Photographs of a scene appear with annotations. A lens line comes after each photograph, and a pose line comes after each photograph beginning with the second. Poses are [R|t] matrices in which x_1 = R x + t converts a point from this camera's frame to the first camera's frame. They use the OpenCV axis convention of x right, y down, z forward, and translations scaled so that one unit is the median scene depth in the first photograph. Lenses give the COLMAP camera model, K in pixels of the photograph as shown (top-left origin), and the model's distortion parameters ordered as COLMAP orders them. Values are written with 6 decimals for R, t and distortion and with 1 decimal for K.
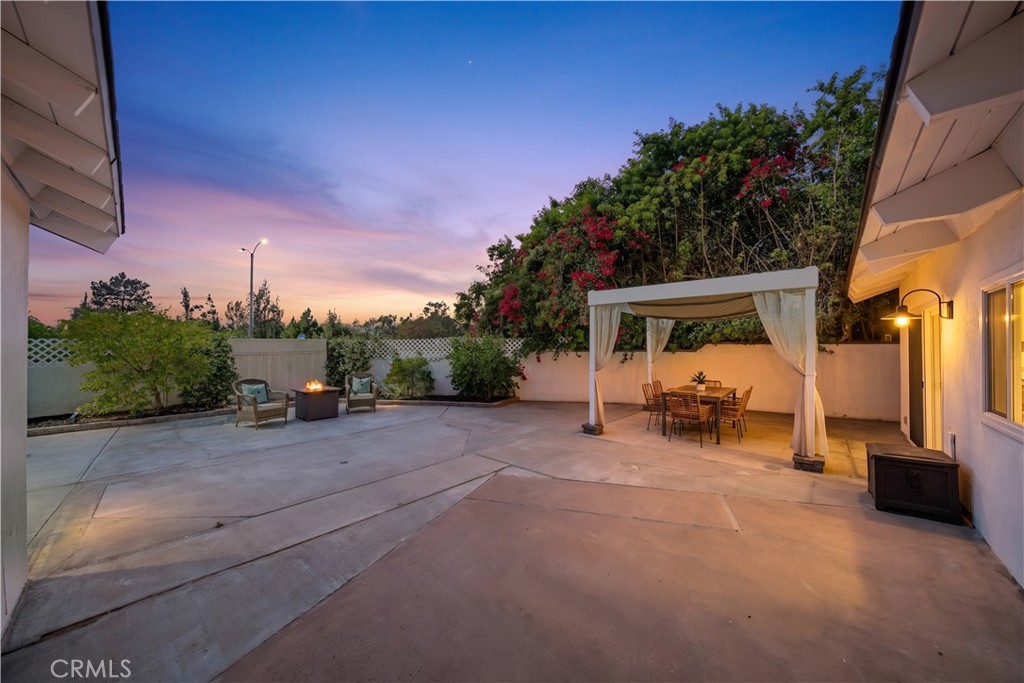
lens RADIAL K [[346.1, 0, 512.0], [0, 346.1, 341.5], [0, 0, 1]] dist [-0.006171, -0.000038]
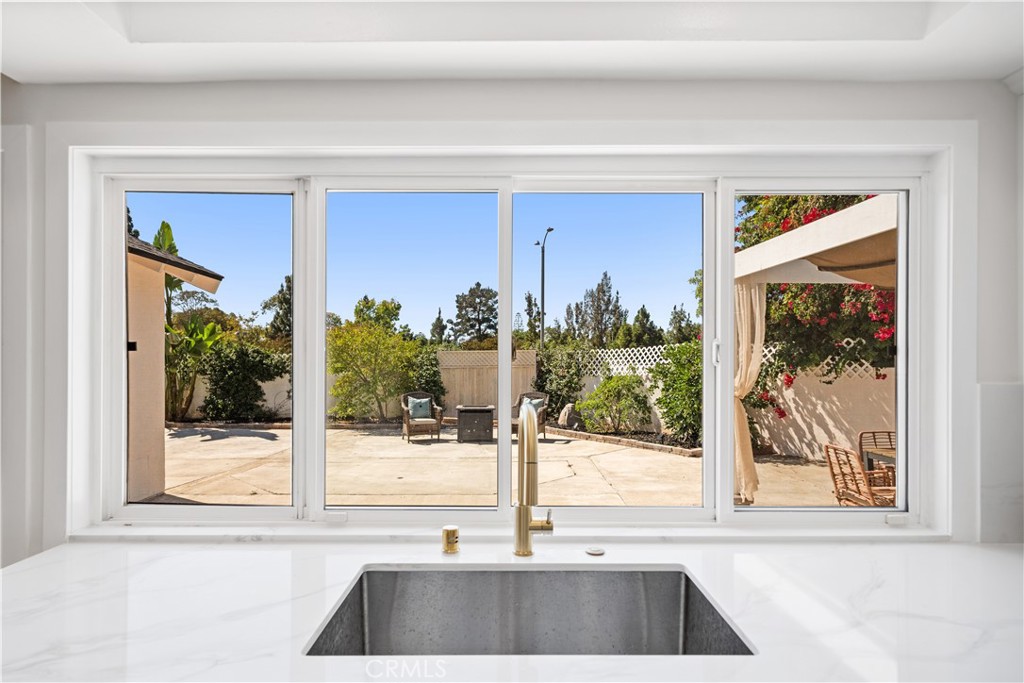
lens RADIAL K [[568.3, 0, 512.6], [0, 568.3, 360.1], [0, 0, 1]] dist [-0.000681, -0.000058]
pose [[0.680322, -0.003728, -0.732904, 0.385153], [0.013586, 0.999879, 0.007524, 0.005754], [0.732788, -0.015076, 0.680290, 0.069429]]
